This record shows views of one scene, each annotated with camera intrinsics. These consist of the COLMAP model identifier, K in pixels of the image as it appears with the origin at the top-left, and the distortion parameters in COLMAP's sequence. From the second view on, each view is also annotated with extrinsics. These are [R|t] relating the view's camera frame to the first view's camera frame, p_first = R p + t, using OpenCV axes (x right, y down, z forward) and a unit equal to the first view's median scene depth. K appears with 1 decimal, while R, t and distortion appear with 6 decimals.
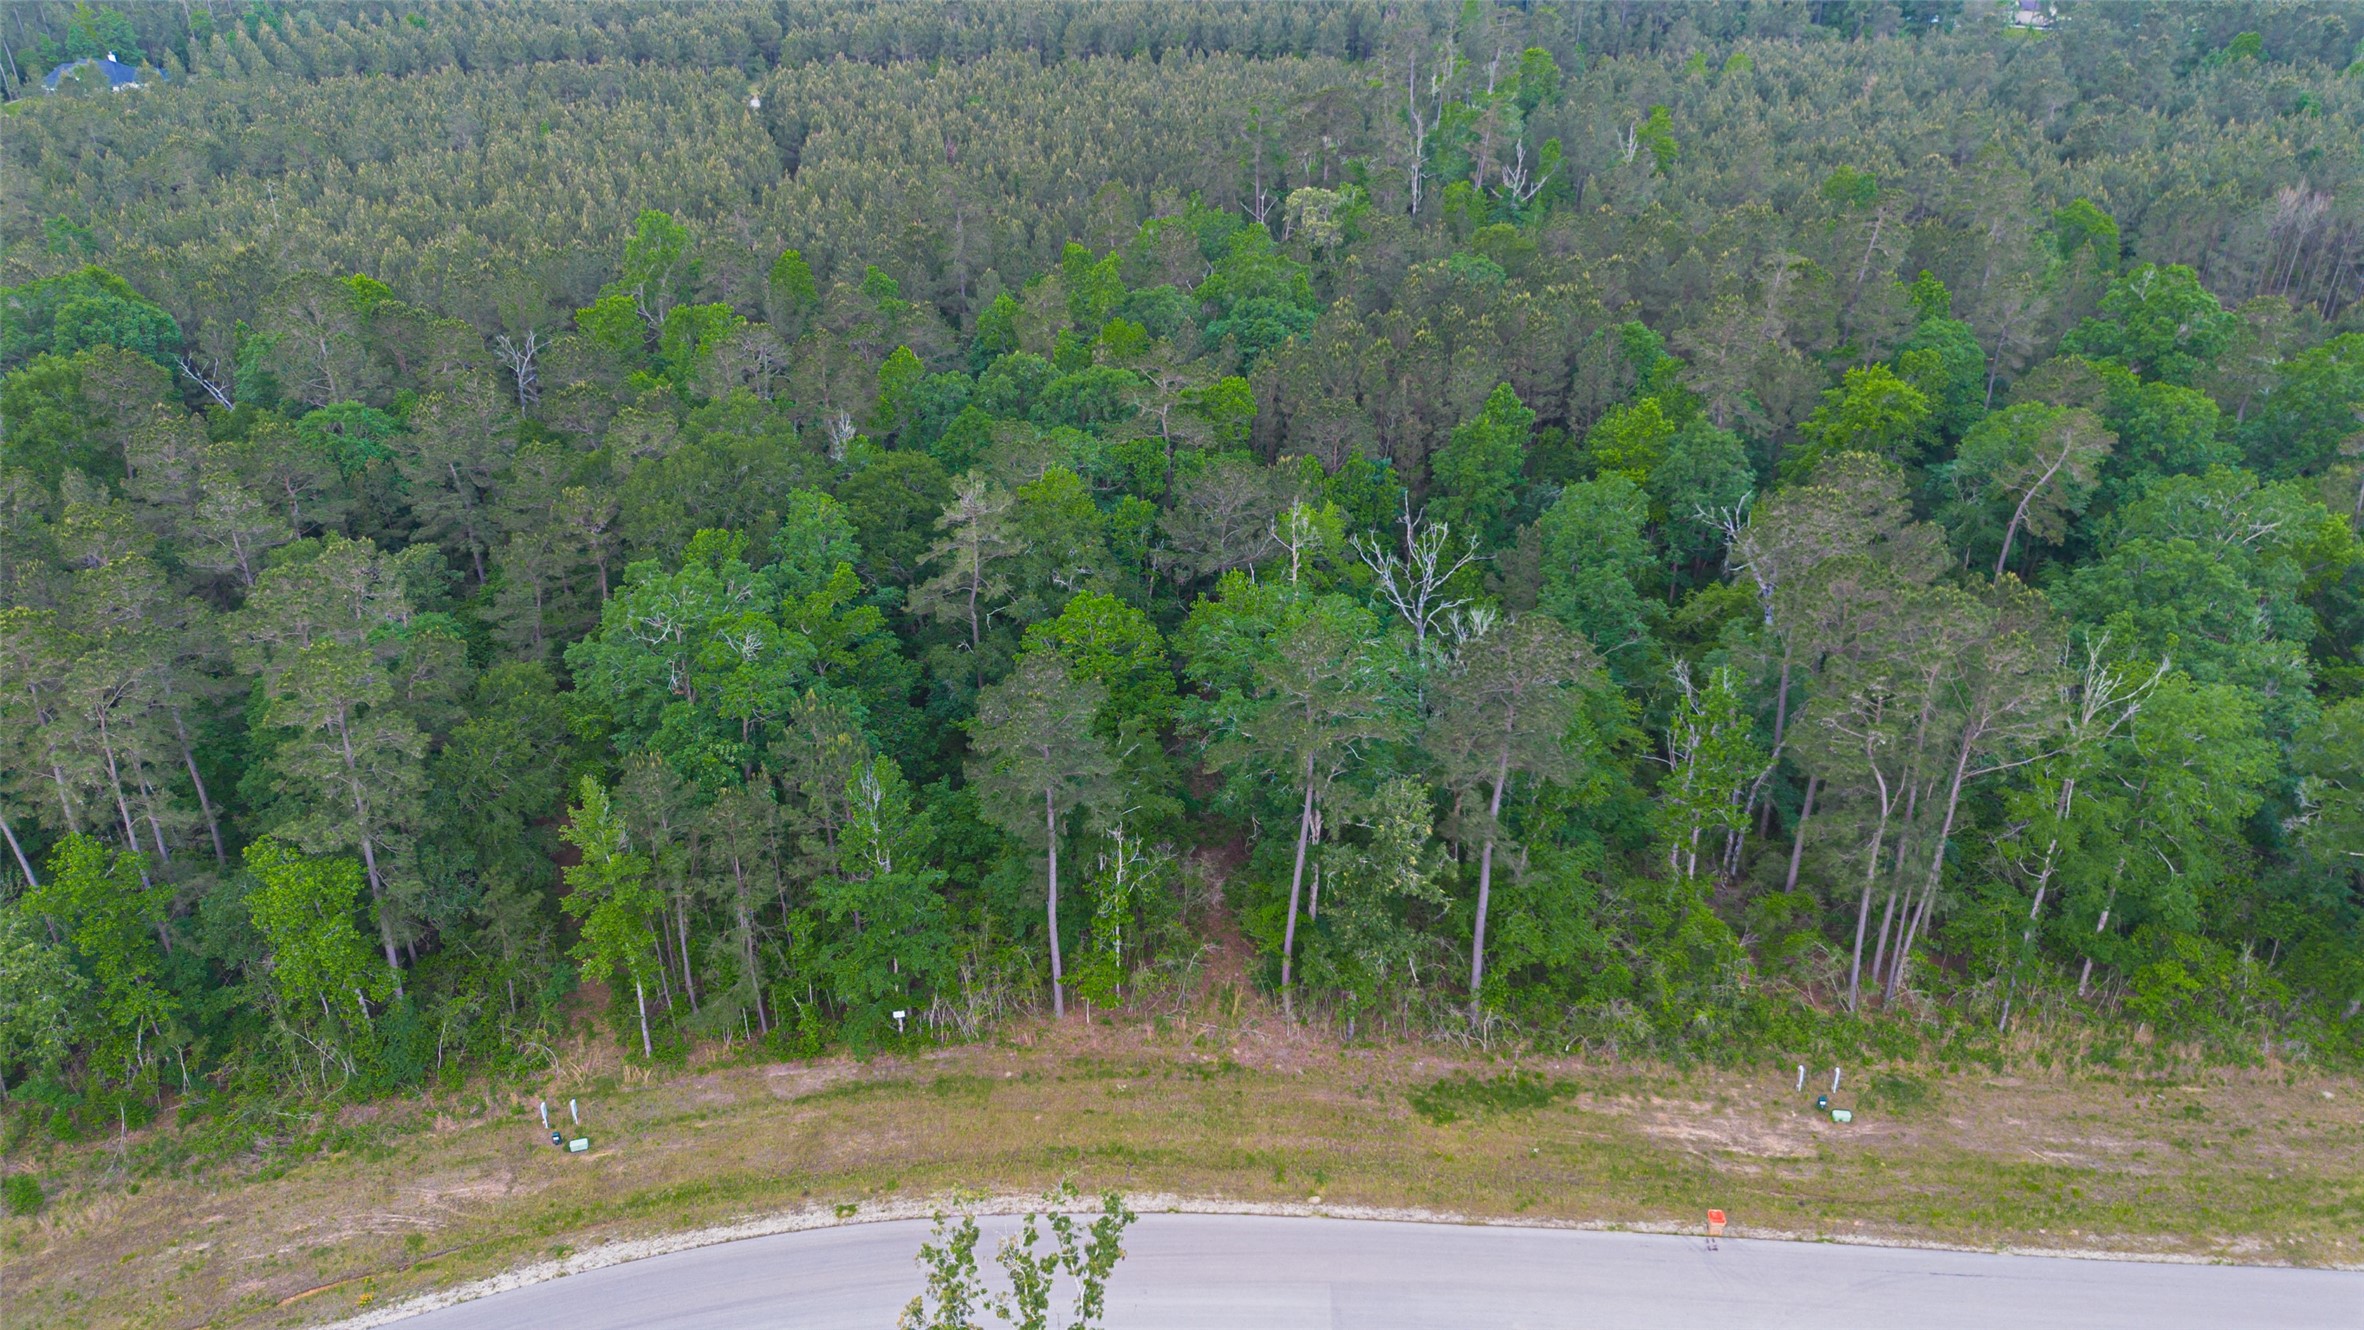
lens RADIAL K [[1669.1, 0, 1182.0], [0, 1669.1, 665.0], [0, 0, 1]] dist [0.044907, -0.045093]
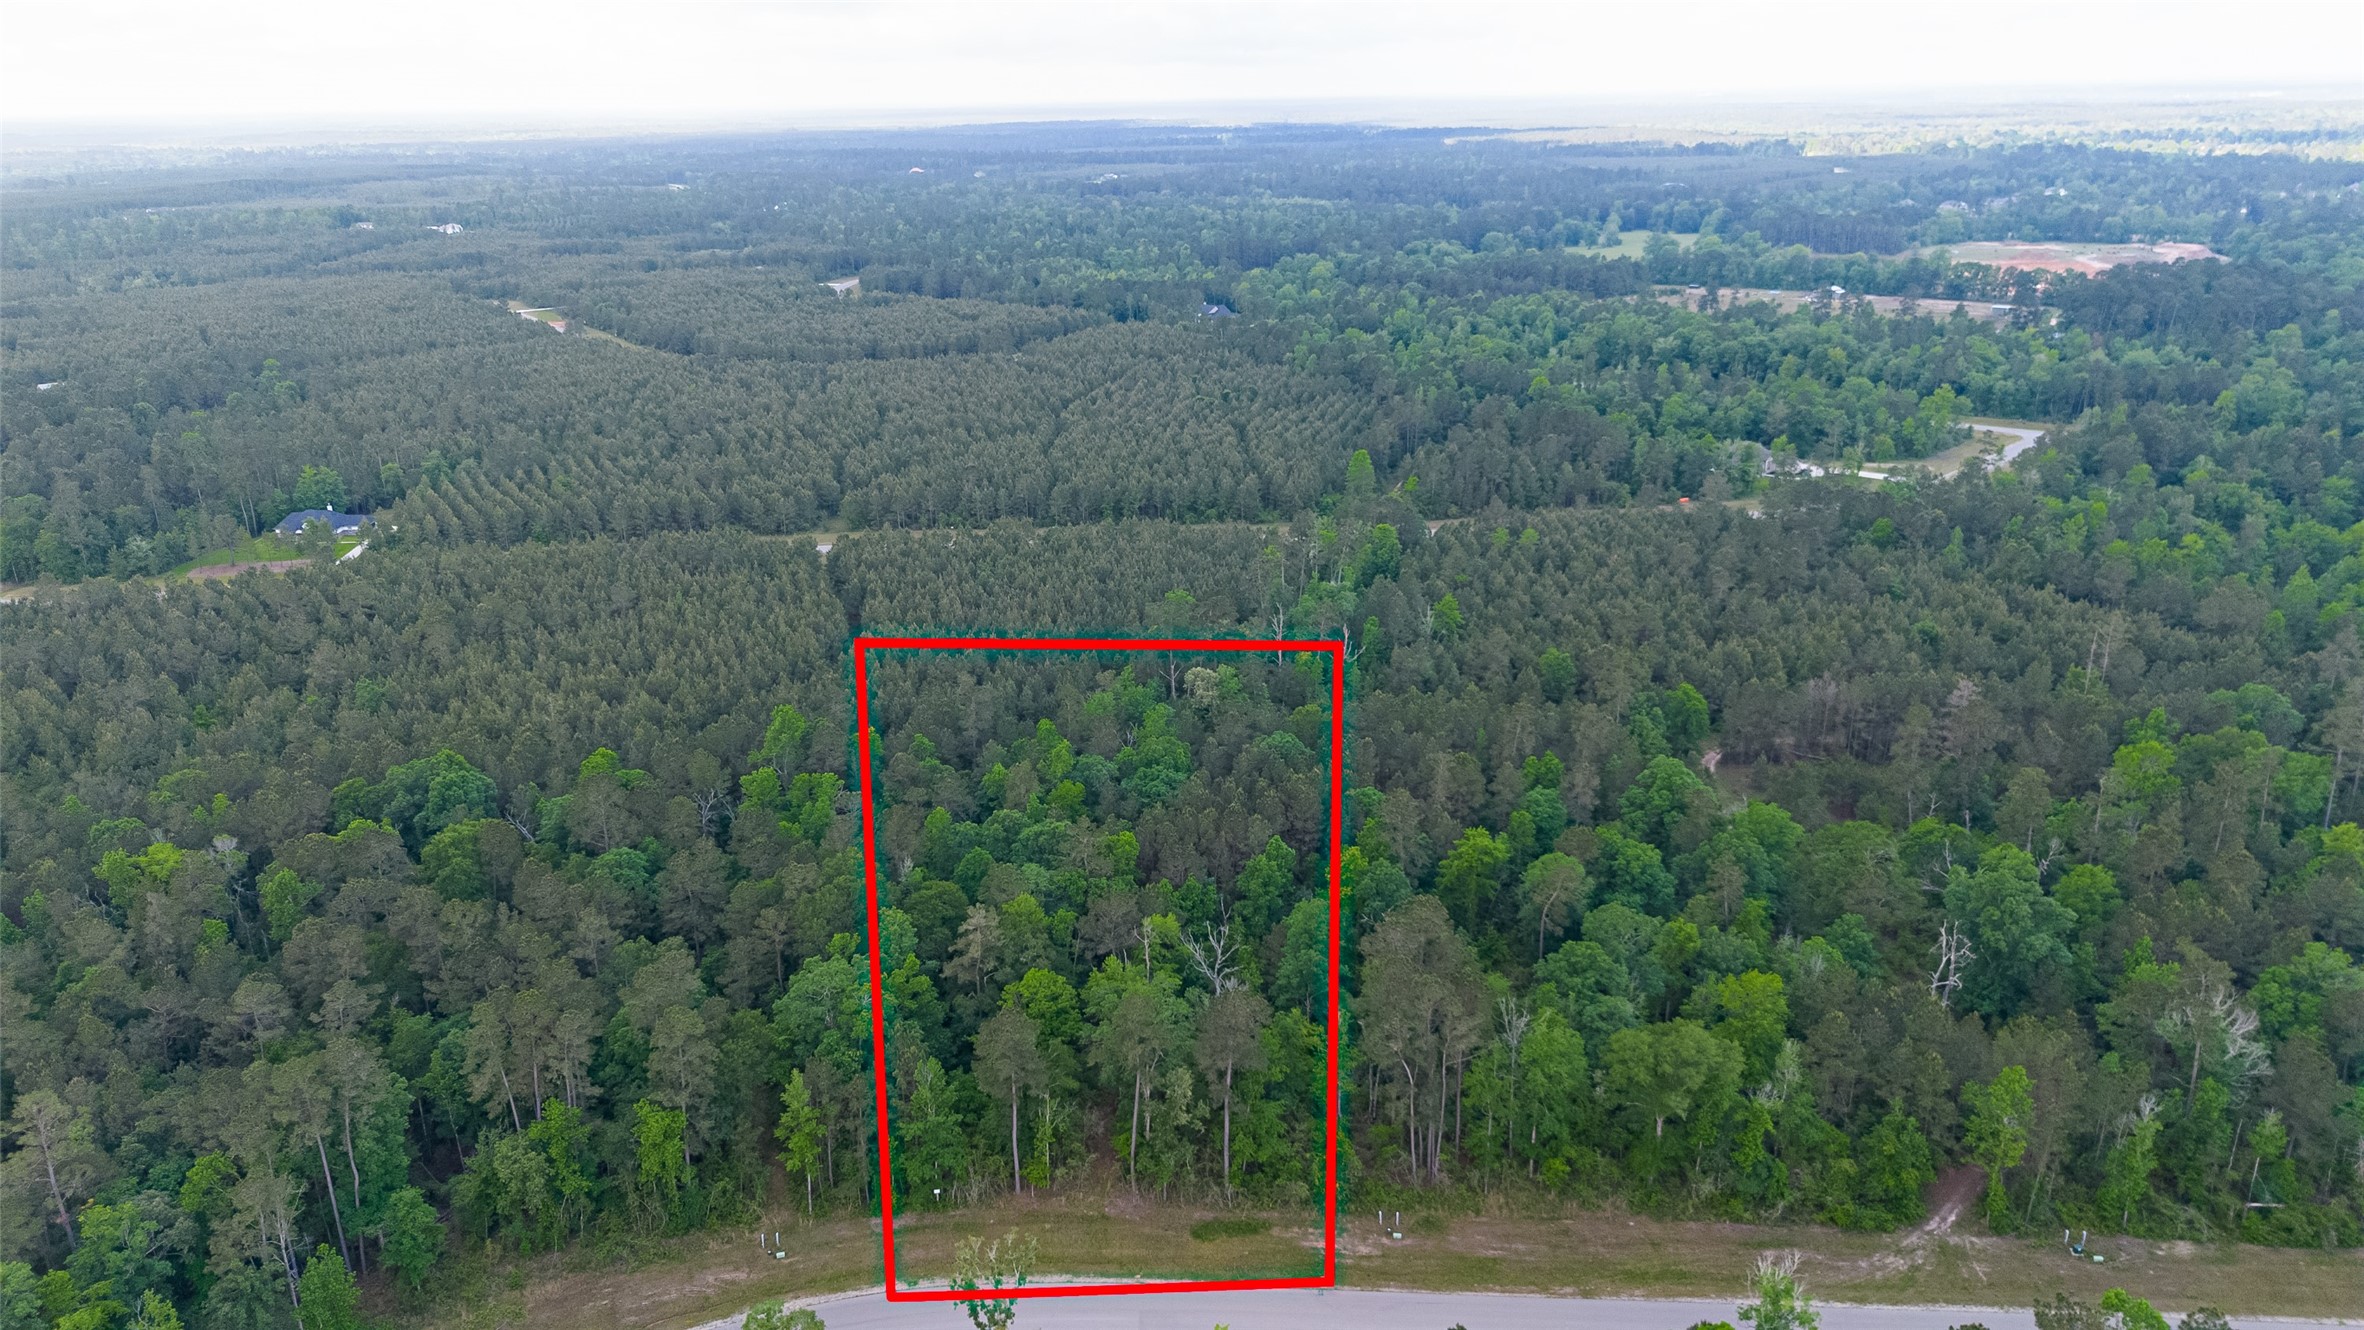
lens RADIAL K [[1693.9, 0, 1177.0], [0, 1693.9, 633.4], [0, 0, 1]] dist [0.055898, -0.067716]
pose [[0.999960, -0.006928, -0.005604, 0.129906], [0.005818, 0.983973, -0.178222, -0.079368], [0.006749, 0.178182, 0.983974, -1.089330]]
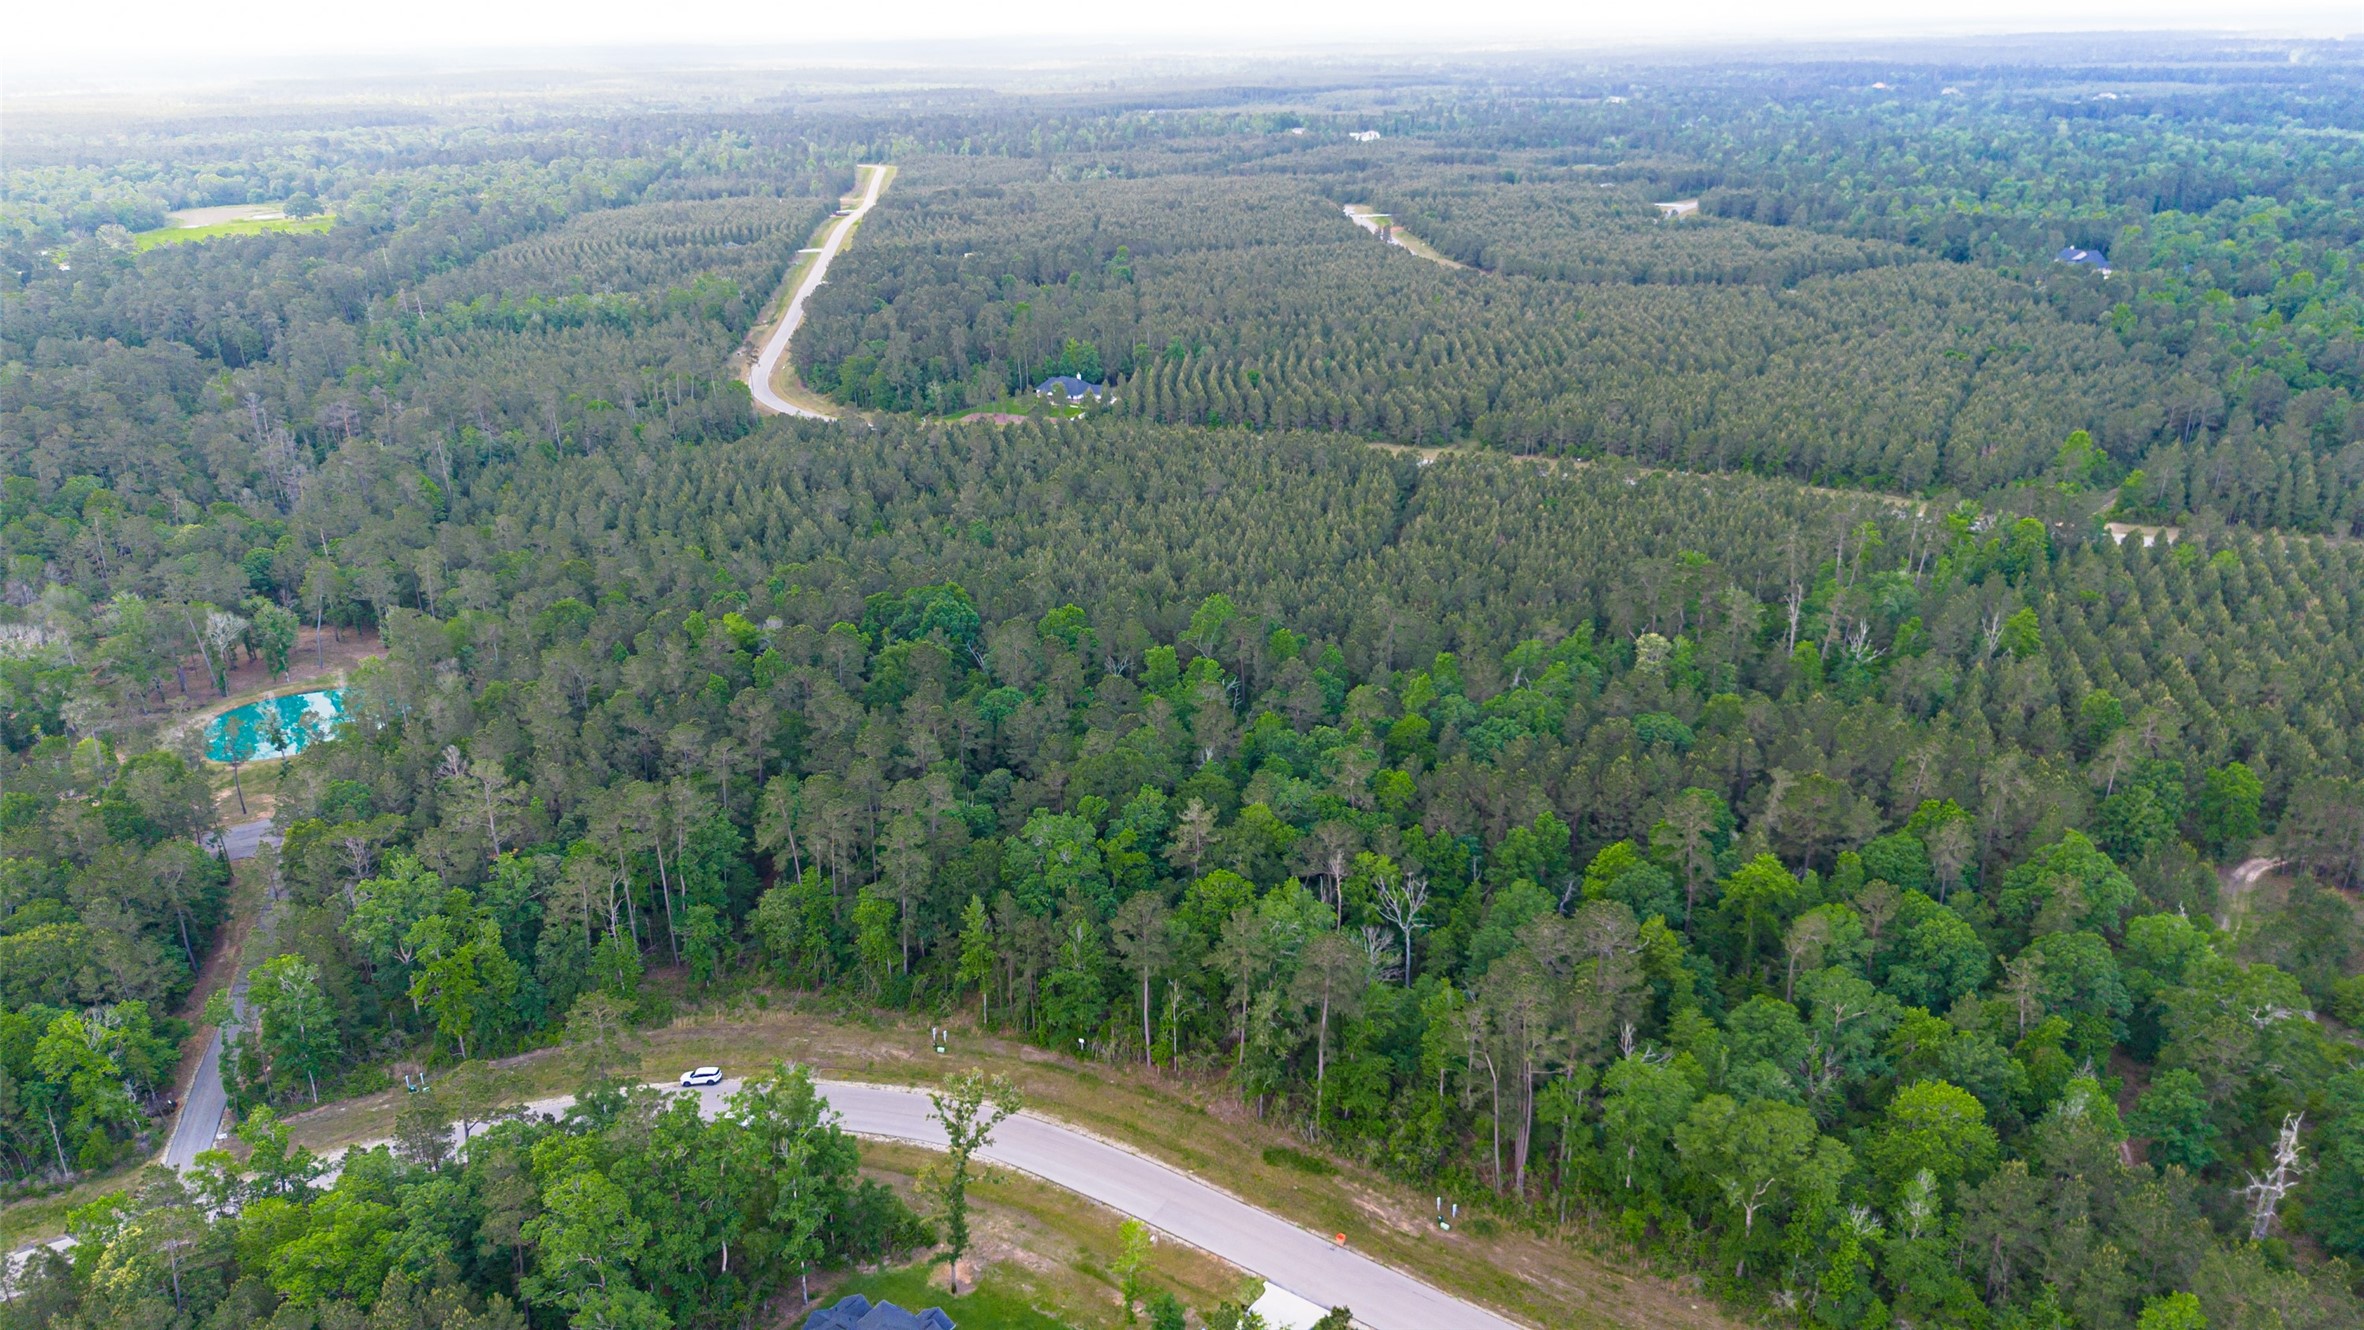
lens RADIAL K [[1693.9, 0, 1177.0], [0, 1693.9, 633.4], [0, 0, 1]] dist [0.055898, -0.067716]
pose [[0.848356, 0.173396, -0.500225, 0.926850], [-0.238943, 0.968543, -0.069503, -0.174530], [0.472438, 0.178489, 0.863101, -0.912213]]
